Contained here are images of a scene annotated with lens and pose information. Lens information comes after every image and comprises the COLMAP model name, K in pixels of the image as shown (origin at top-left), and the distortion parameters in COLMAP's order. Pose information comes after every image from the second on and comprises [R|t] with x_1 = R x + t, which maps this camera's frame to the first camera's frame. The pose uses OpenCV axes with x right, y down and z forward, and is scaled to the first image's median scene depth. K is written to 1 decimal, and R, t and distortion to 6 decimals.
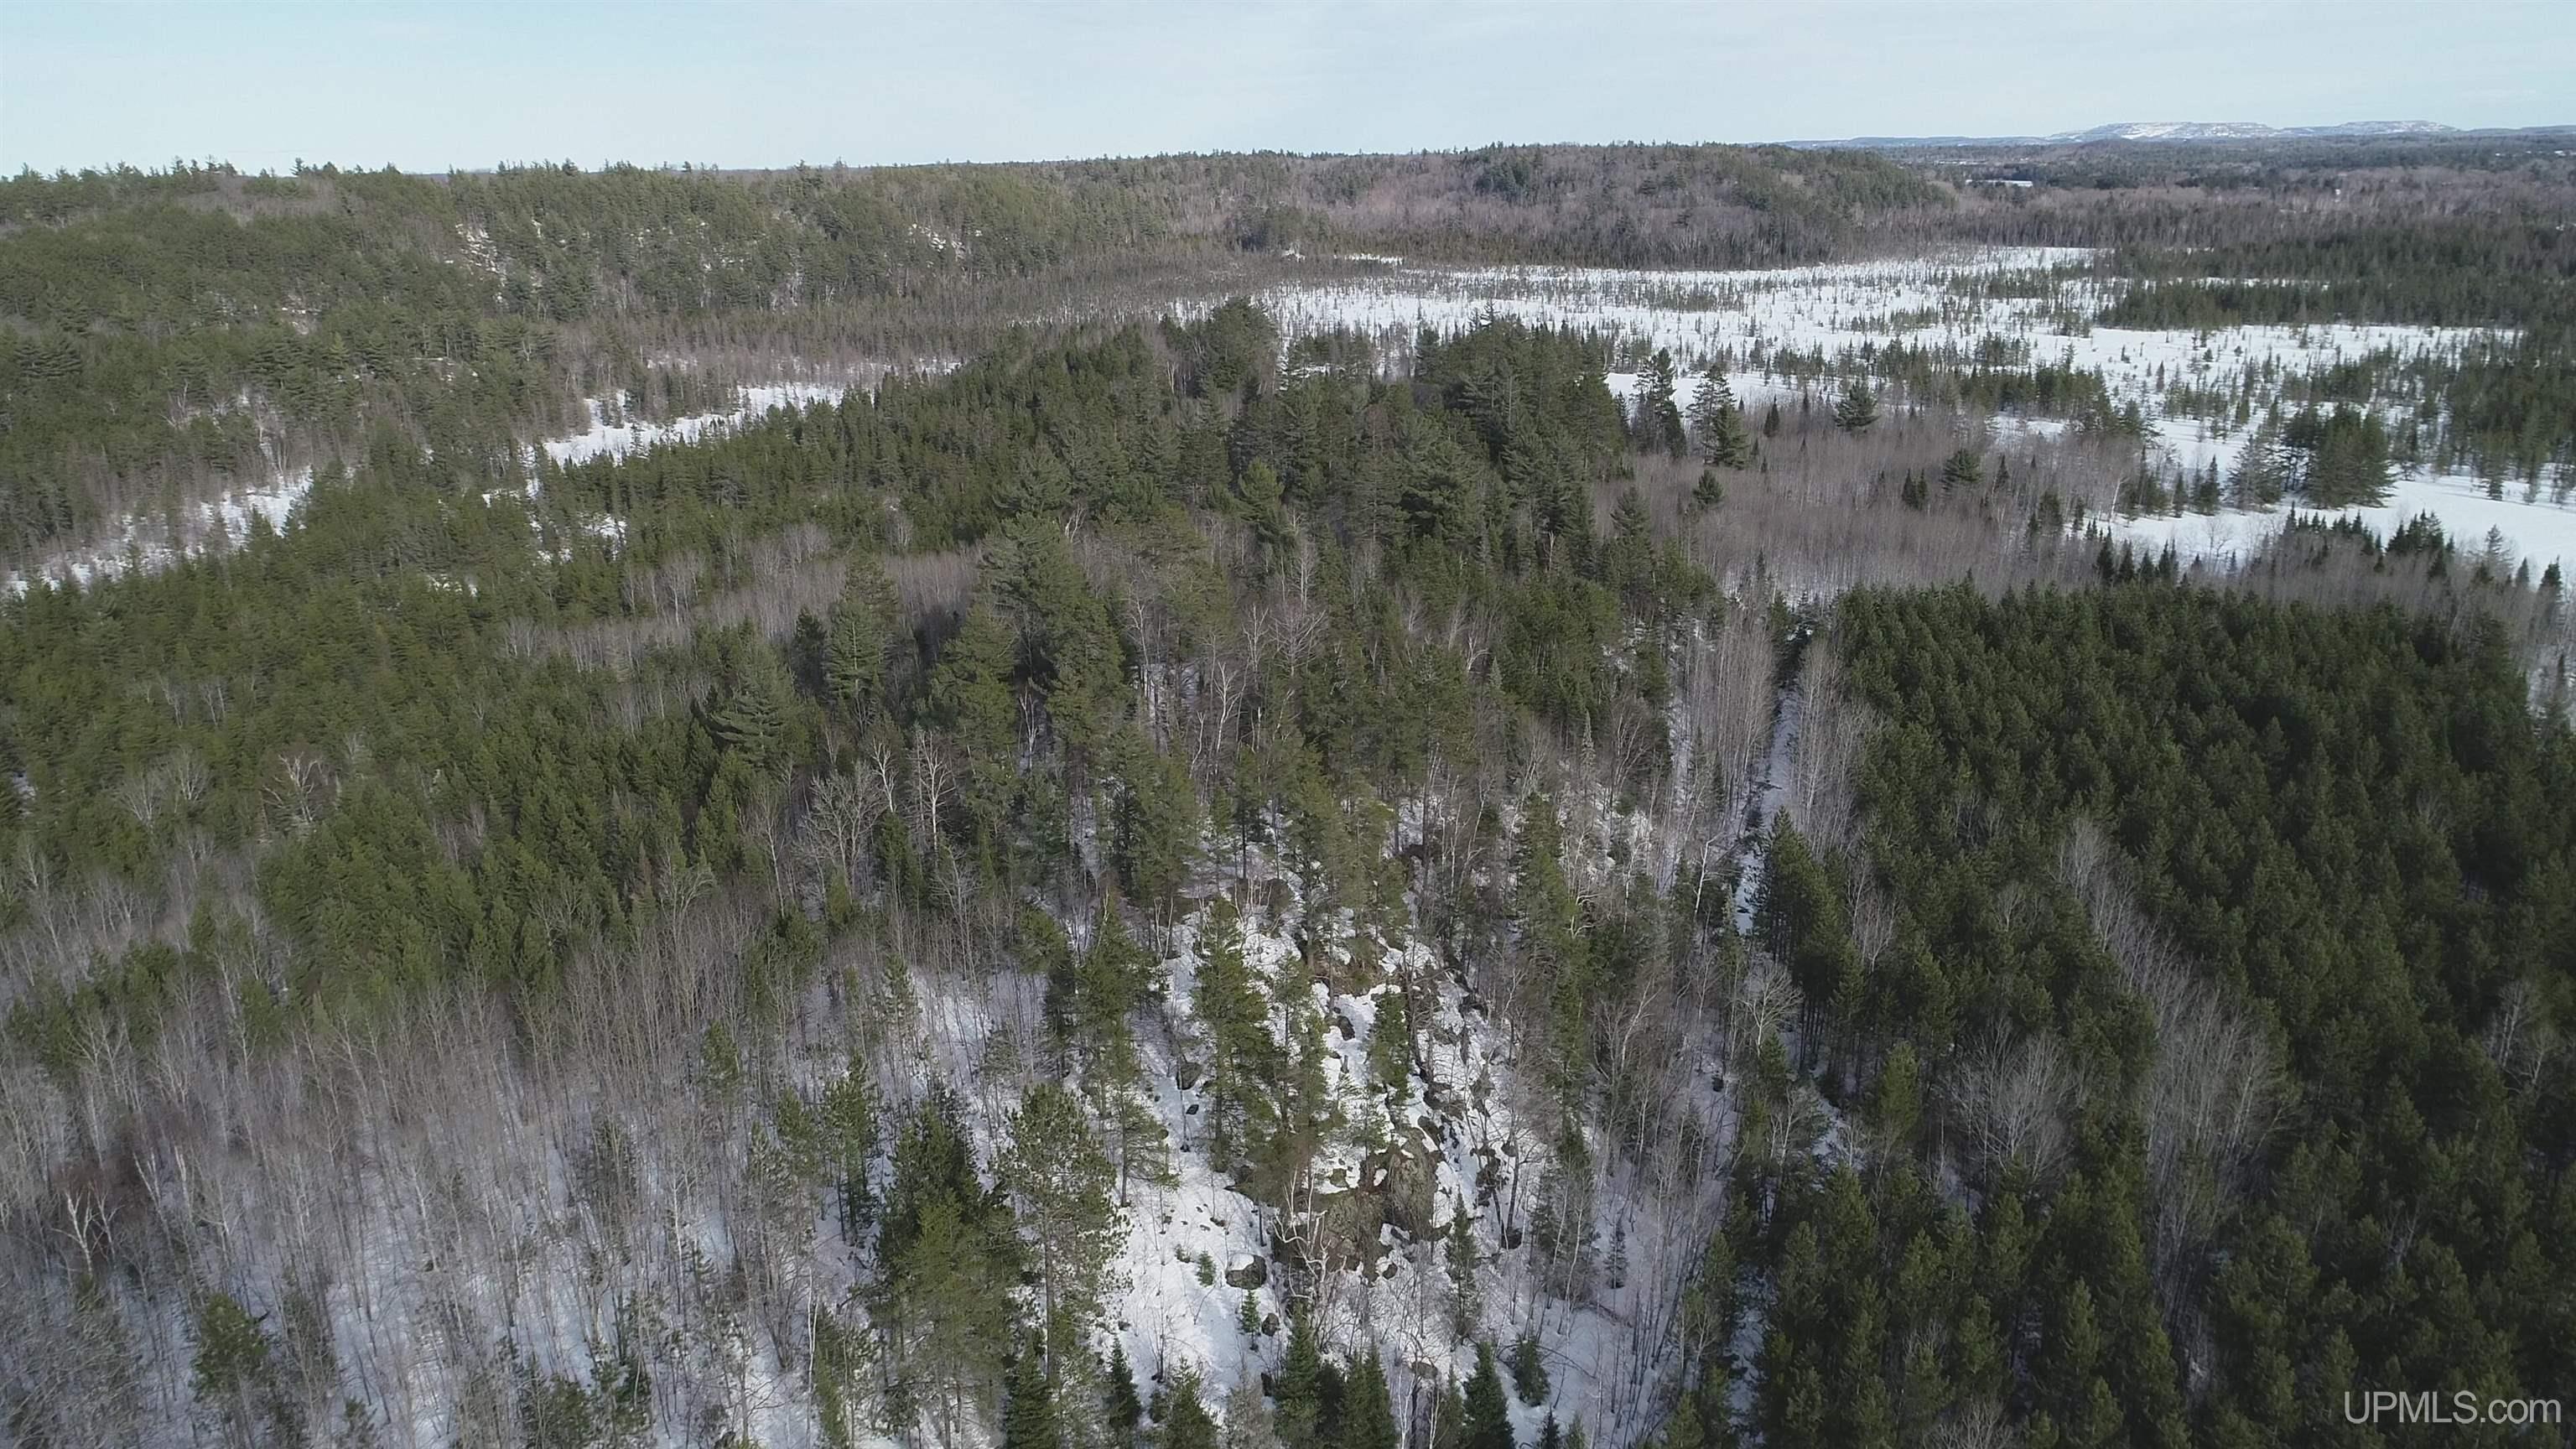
lens RADIAL K [[1800.1, 0, 1288.0], [0, 1800.1, 724.5], [0, 0, 1]] dist [-0.004524, 0.004518]
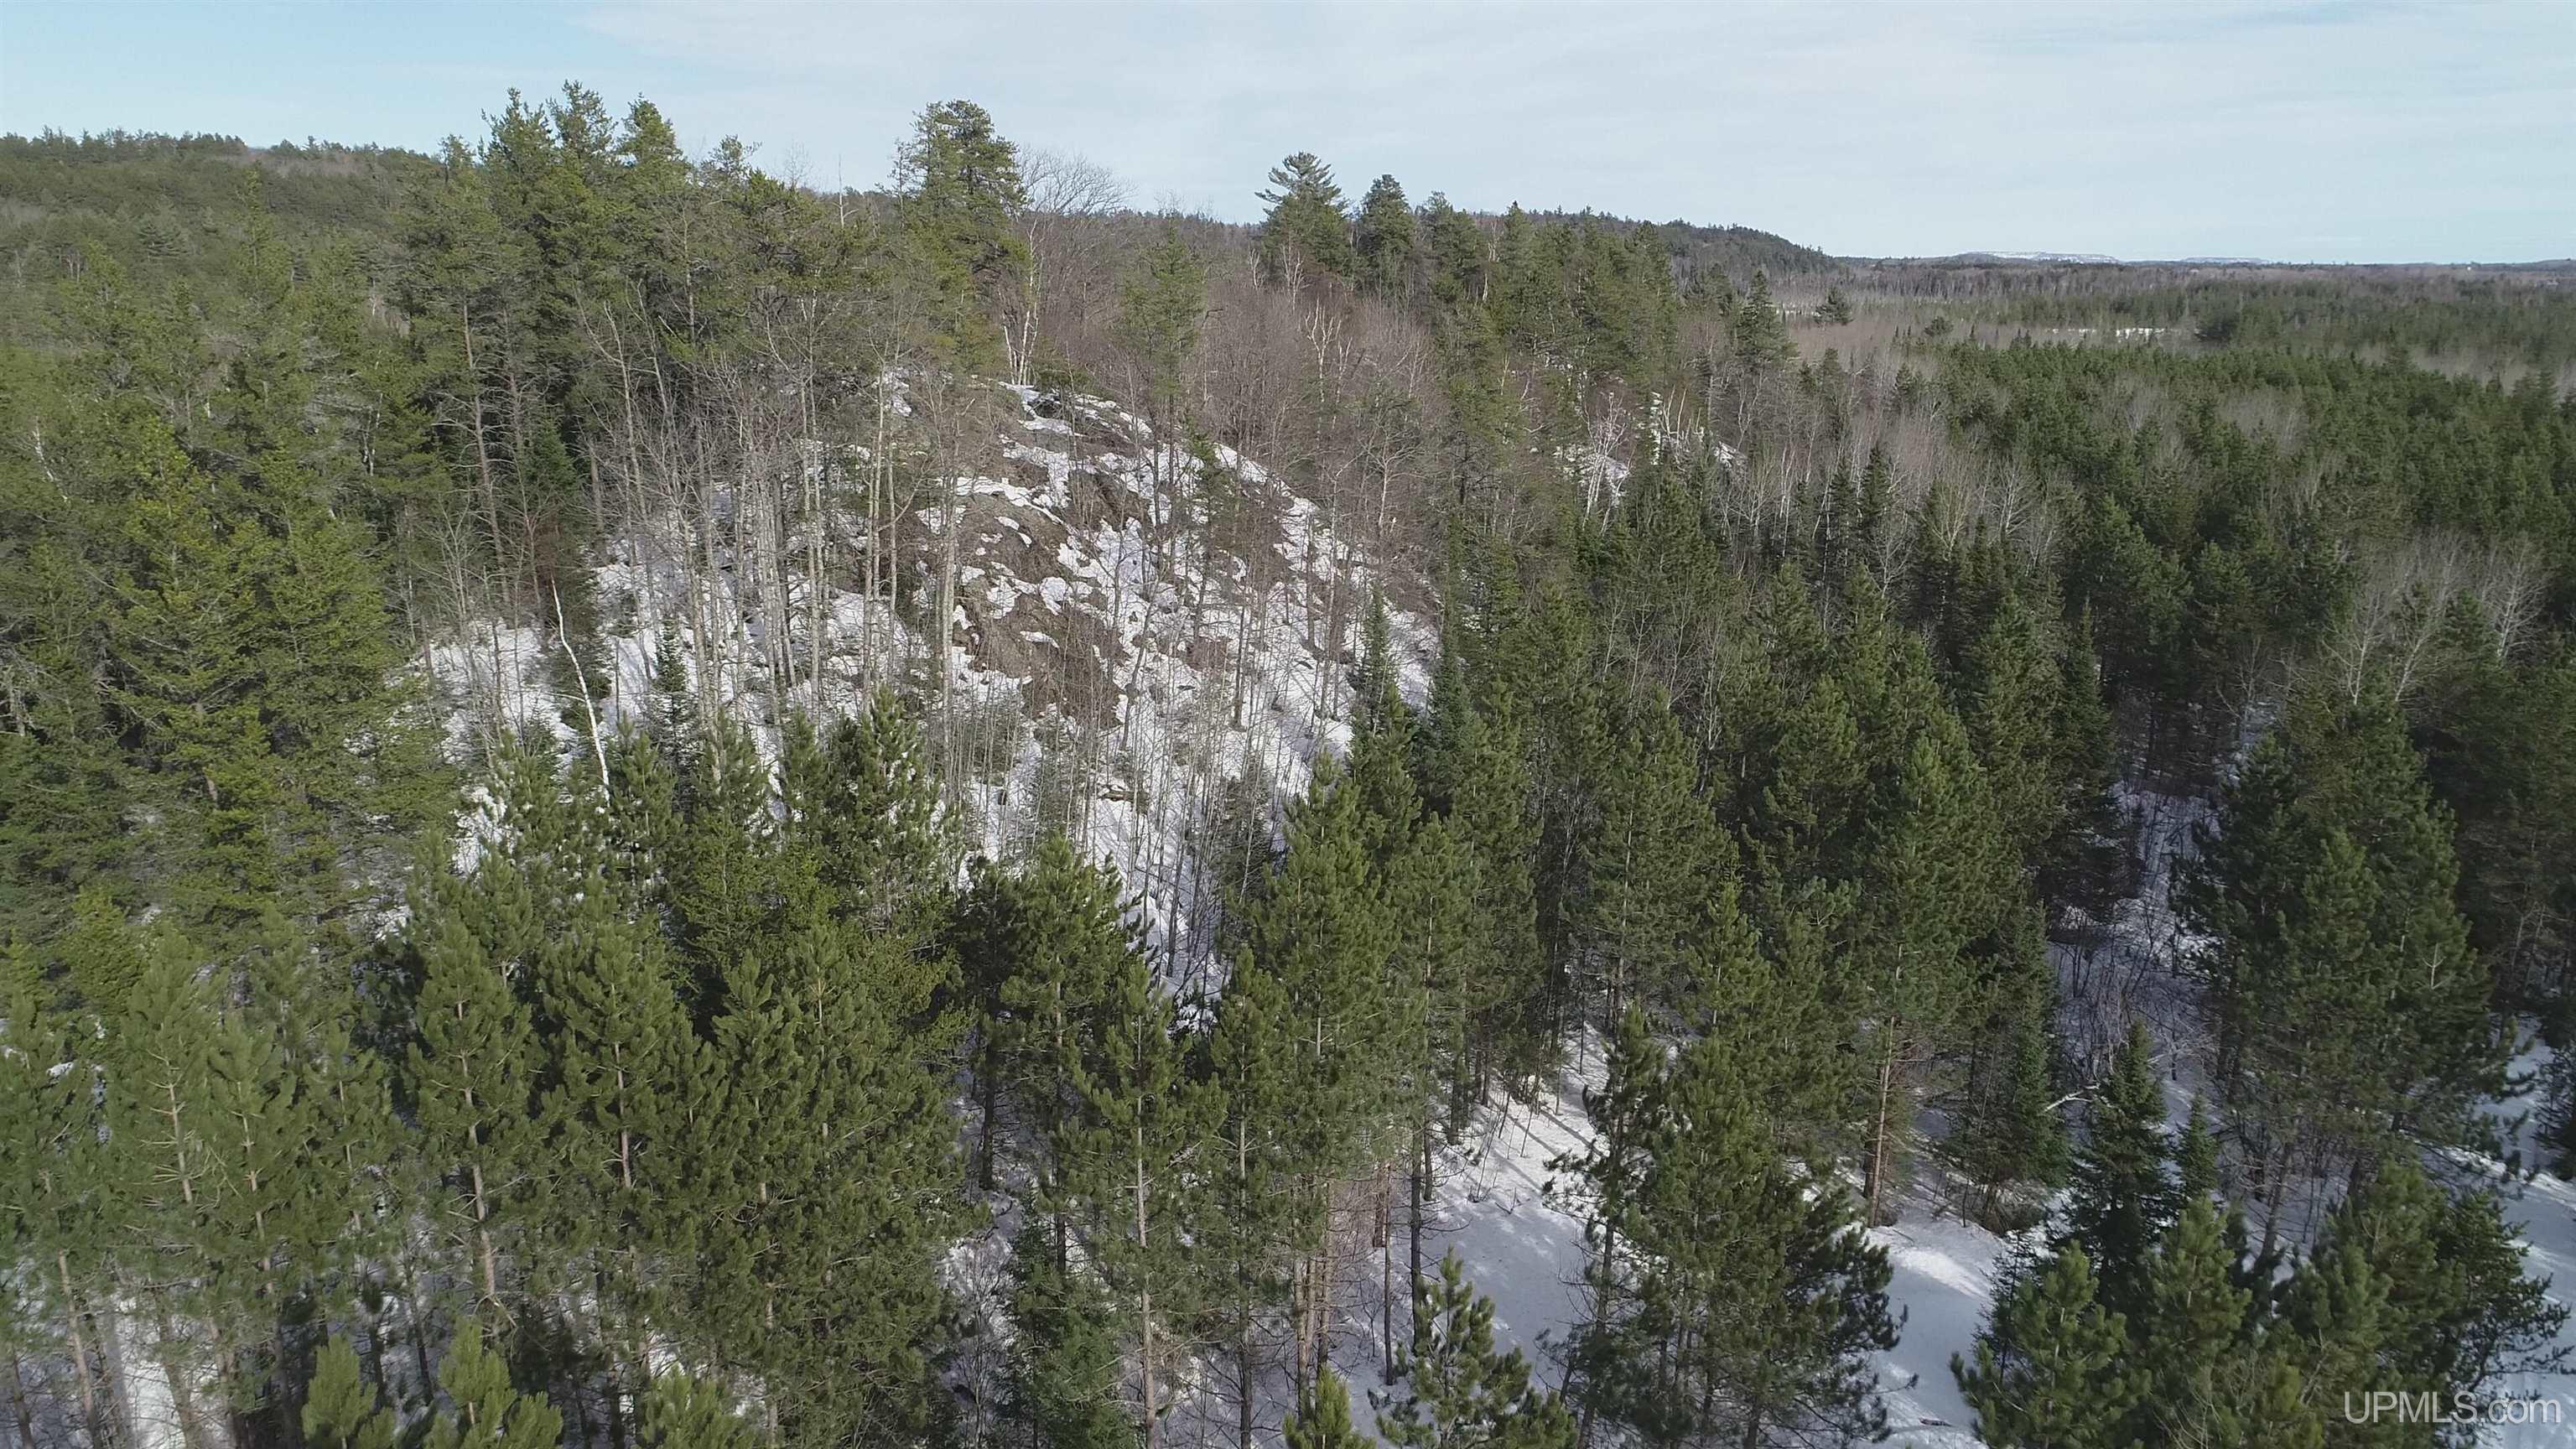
lens RADIAL K [[1800.1, 0, 1288.0], [0, 1800.1, 724.5], [0, 0, 1]] dist [-0.004524, 0.004518]
pose [[0.997800, 0.014199, 0.064753, -0.064614], [-0.010547, 0.998353, -0.056394, 0.098553], [-0.065447, 0.055587, 0.996307, -0.065980]]
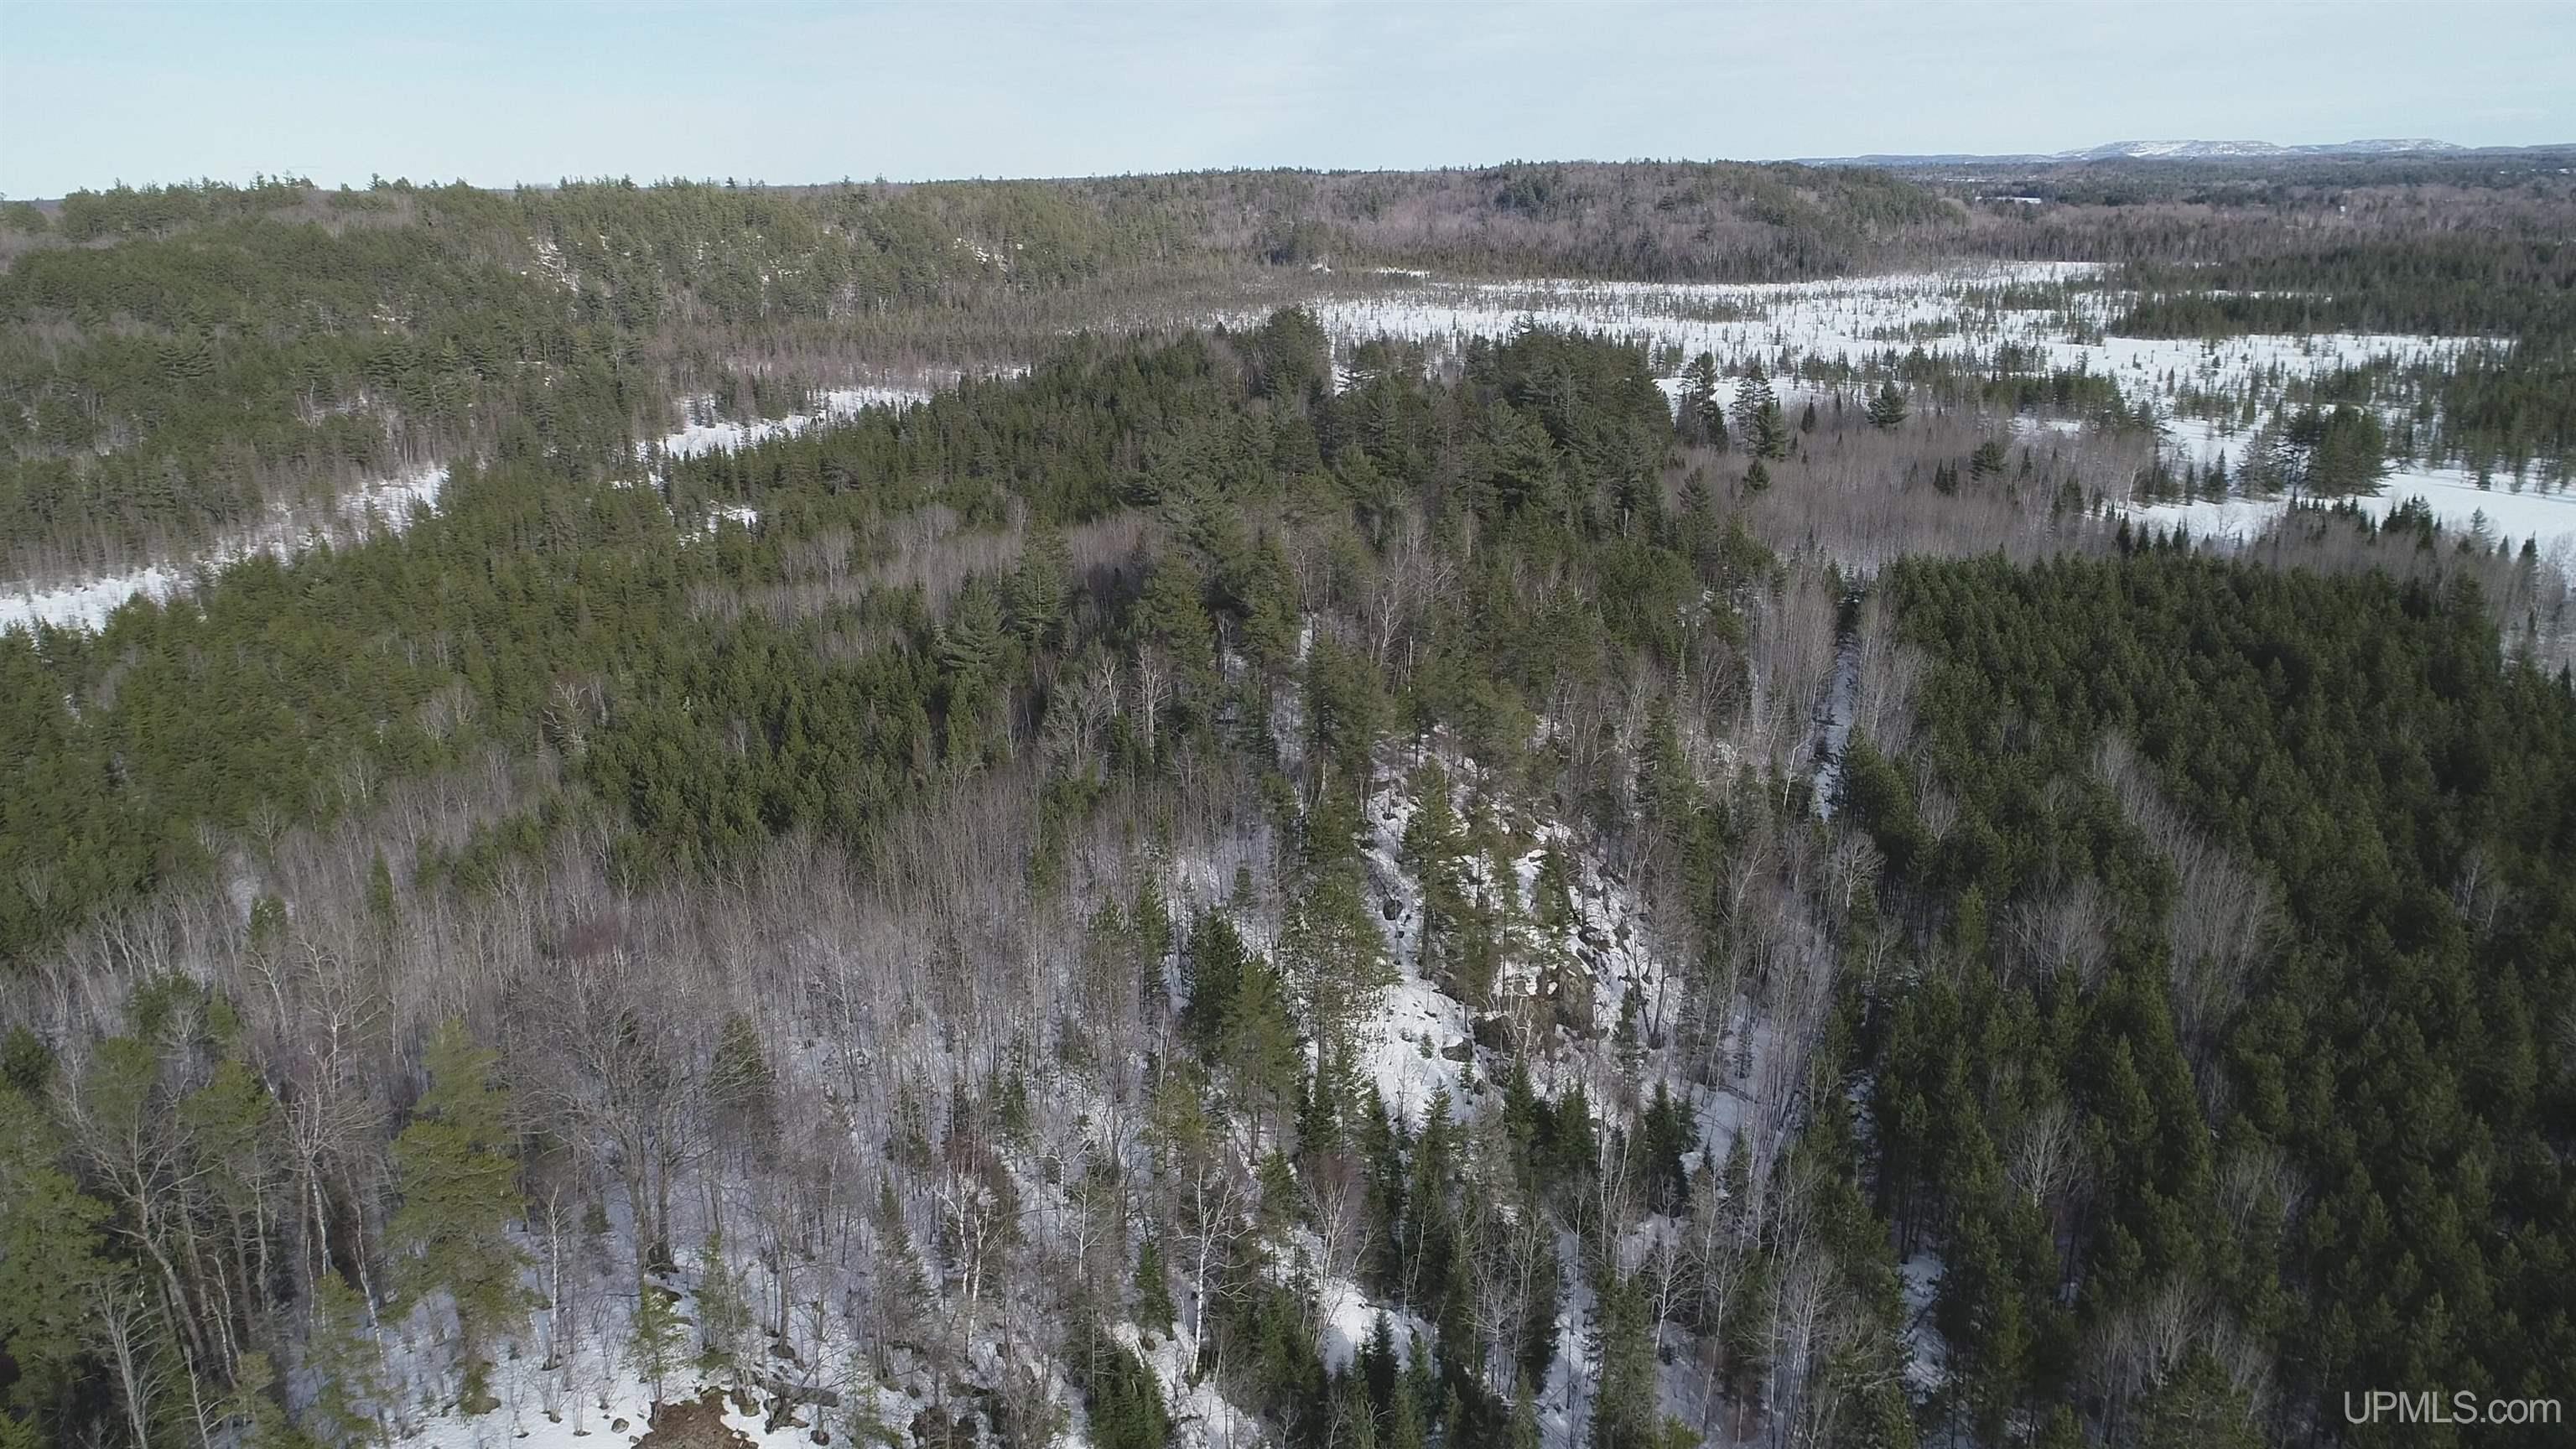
lens RADIAL K [[1800.1, 0, 1288.0], [0, 1800.1, 724.5], [0, 0, 1]] dist [-0.004524, 0.004518]
pose [[0.999992, 0.001910, -0.003396, -0.023519], [-0.001940, 0.999960, -0.008678, 0.014925], [0.003379, 0.008685, 0.999957, -0.044862]]
